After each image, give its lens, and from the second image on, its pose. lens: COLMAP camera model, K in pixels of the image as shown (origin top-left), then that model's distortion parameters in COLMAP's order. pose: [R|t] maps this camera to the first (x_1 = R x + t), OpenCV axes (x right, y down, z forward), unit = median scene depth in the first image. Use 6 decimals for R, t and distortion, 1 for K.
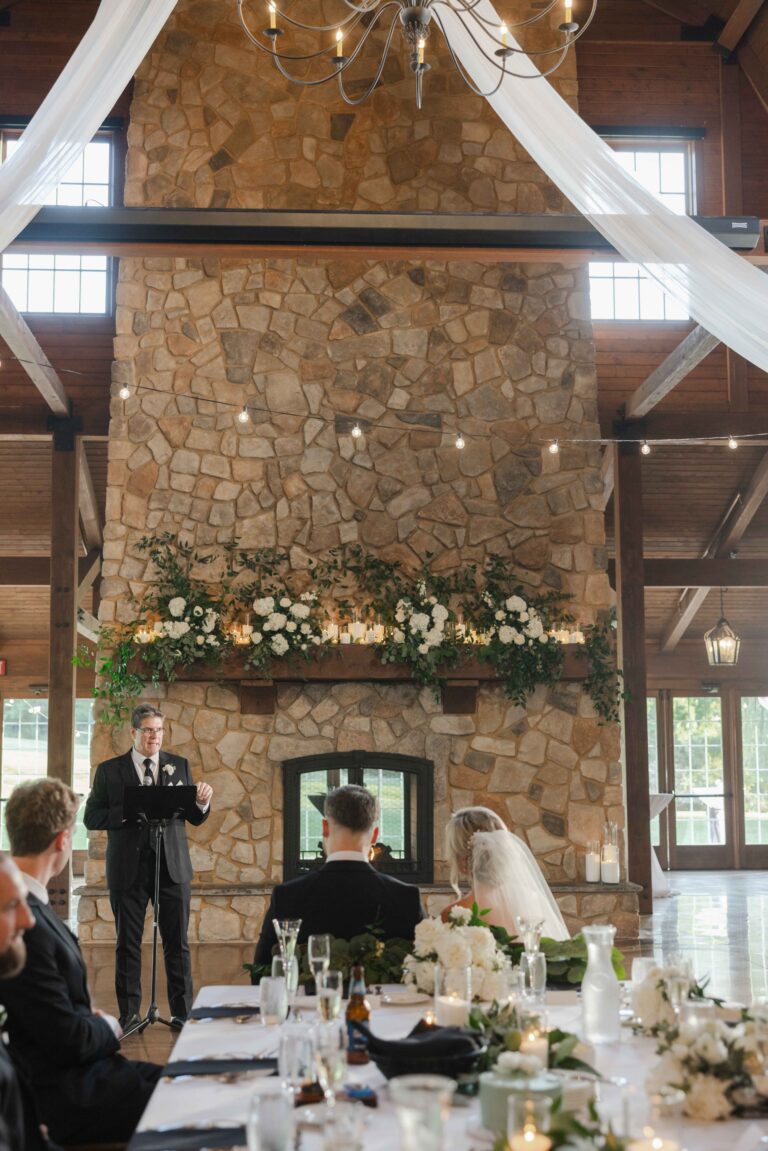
lens RADIAL K [[1535.8, 0, 373.2], [0, 1535.8, 593.9], [0, 0, 1]] dist [0.021446, 0.000000]
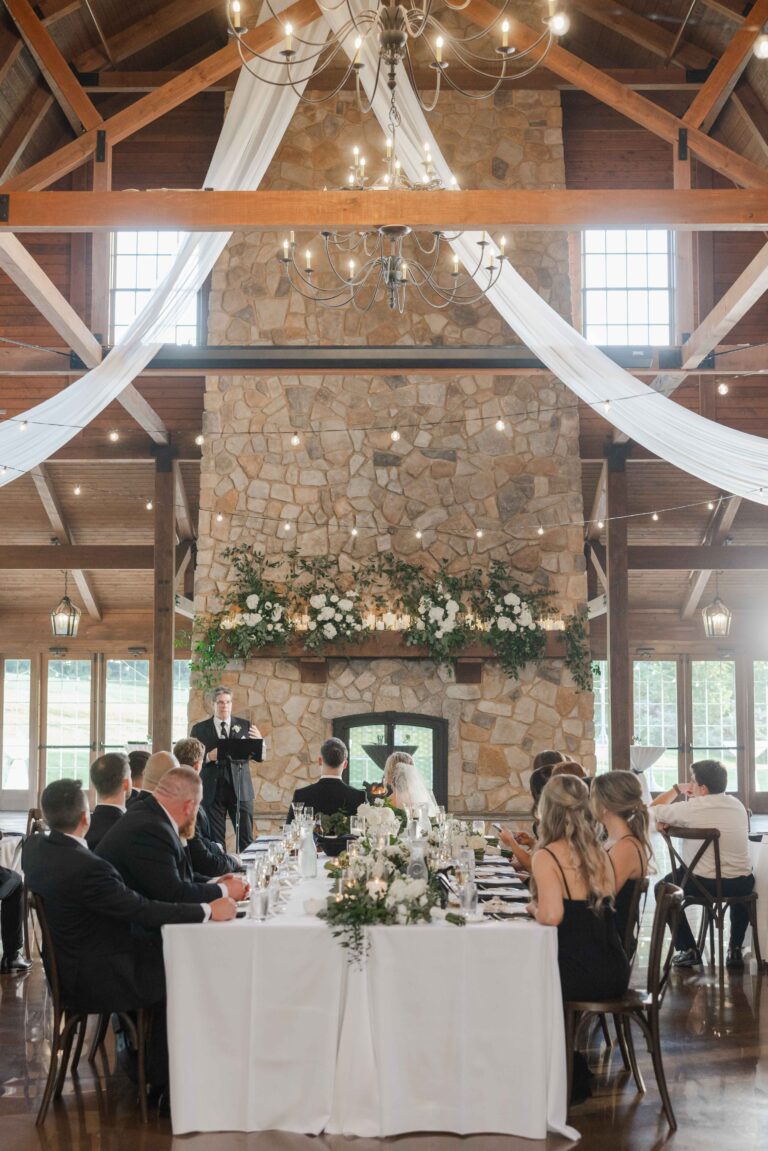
lens RADIAL K [[1824.7, 0, 357.2], [0, 1824.7, 542.9], [0, 0, 1]] dist [0.036476, 0.000000]
pose [[0.997279, 0.000003, -0.073716, 0.076376], [0.001531, 0.999784, 0.020749, -0.073354], [0.073700, -0.020806, 0.997063, -0.547162]]
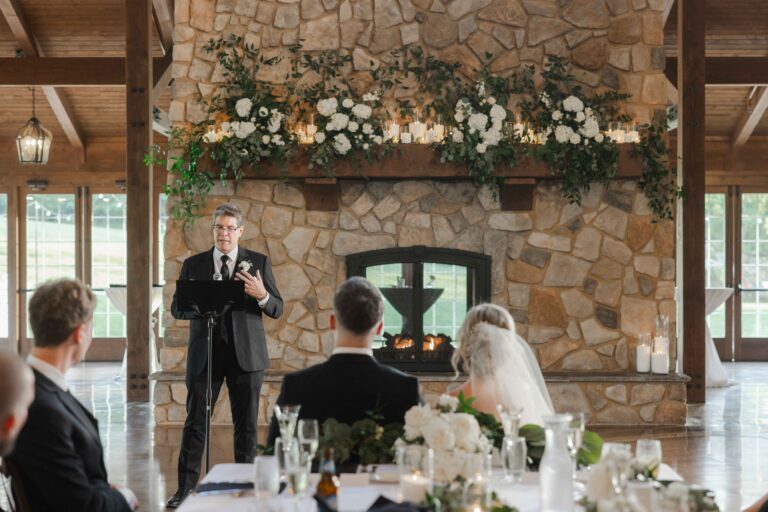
lens RADIAL K [[1513.3, 0, 385.7], [0, 1513.3, 261.5], [0, 0, 1]] dist [0.019602, 0.000000]
pose [[0.998379, 0.004159, -0.056761, 0.026057], [0.002364, 0.993434, 0.114383, -0.004862], [0.056864, -0.114332, 0.991814, -0.019647]]
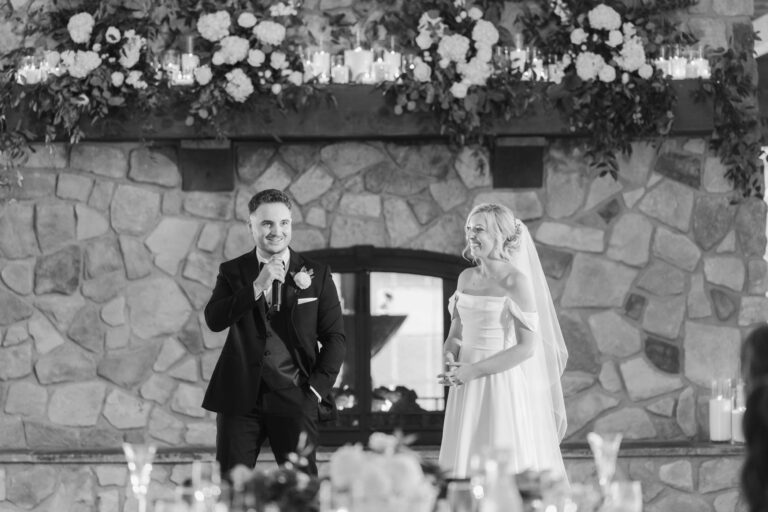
lens RADIAL K [[2982.1, 0, 399.1], [0, 2982.1, 289.2], [0, 0, 1]] dist [0.159242, 0.000000]
pose [[0.999612, -0.007263, -0.026900, 0.039762], [0.010486, 0.992511, 0.121705, -0.033970], [0.025814, -0.121940, 0.992202, -0.262619]]
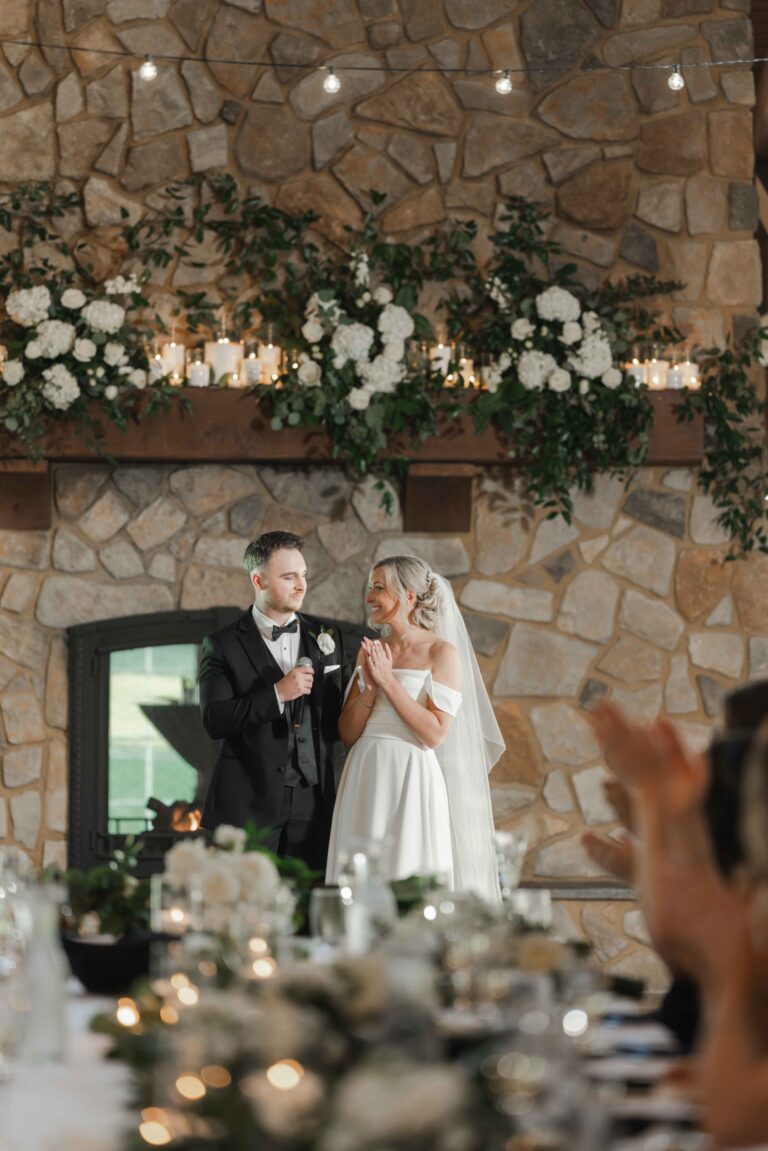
lens RADIAL K [[4469.2, 0, 334.4], [0, 4469.2, 608.6], [0, 0, 1]] dist [0.159242, 0.000000]
pose [[0.999747, 0.009724, -0.020291, 0.052853], [-0.007572, 0.994597, 0.103538, -0.042799], [0.021188, -0.103358, 0.994419, -0.391741]]
